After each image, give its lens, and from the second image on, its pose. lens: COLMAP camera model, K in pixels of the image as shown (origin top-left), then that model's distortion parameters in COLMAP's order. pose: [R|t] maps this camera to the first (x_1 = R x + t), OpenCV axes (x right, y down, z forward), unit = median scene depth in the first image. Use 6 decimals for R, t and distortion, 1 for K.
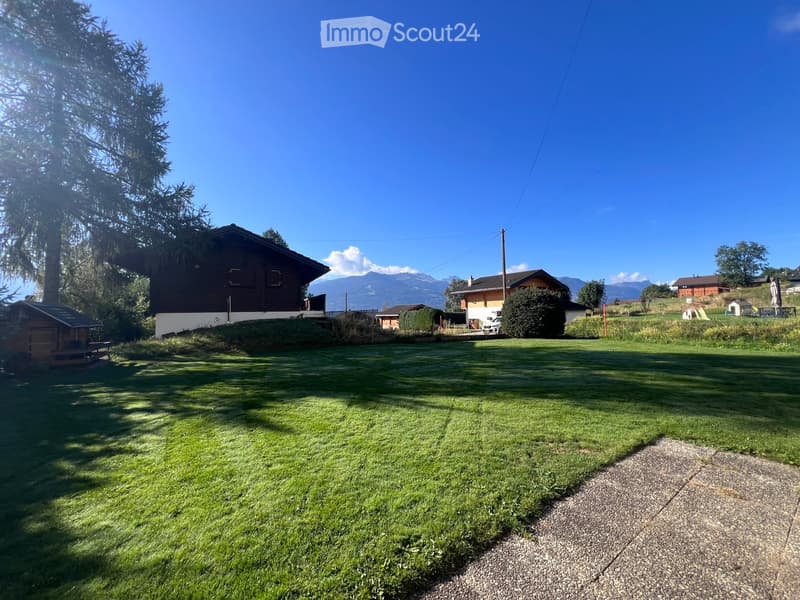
lens RADIAL K [[308.3, 0, 400.0], [0, 308.3, 300.0], [0, 0, 1]] dist [-0.000915, -0.000151]
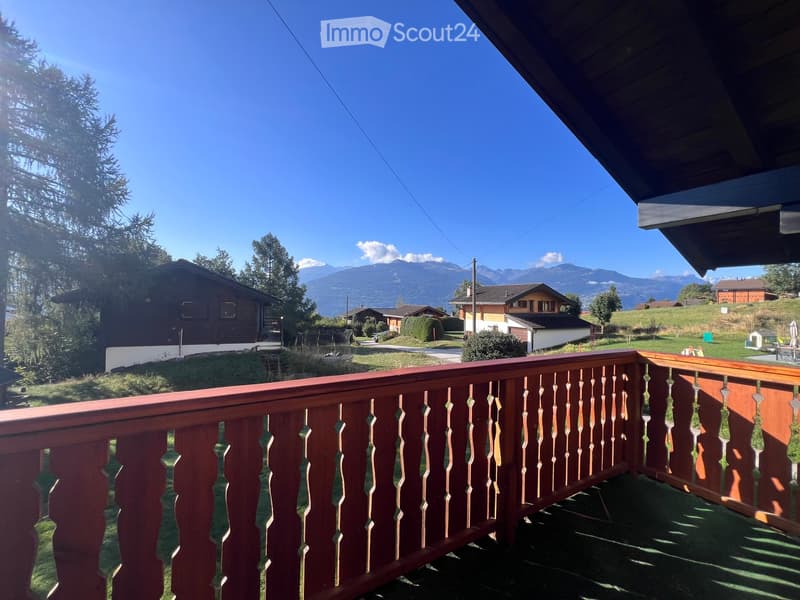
lens RADIAL K [[308.3, 0, 400.0], [0, 308.3, 300.0], [0, 0, 1]] dist [-0.000915, -0.000151]
pose [[0.996481, 0.031116, -0.077834, 0.121973], [-0.028245, 0.998889, 0.037725, -0.087689], [0.078921, -0.035394, 0.996252, 0.032981]]
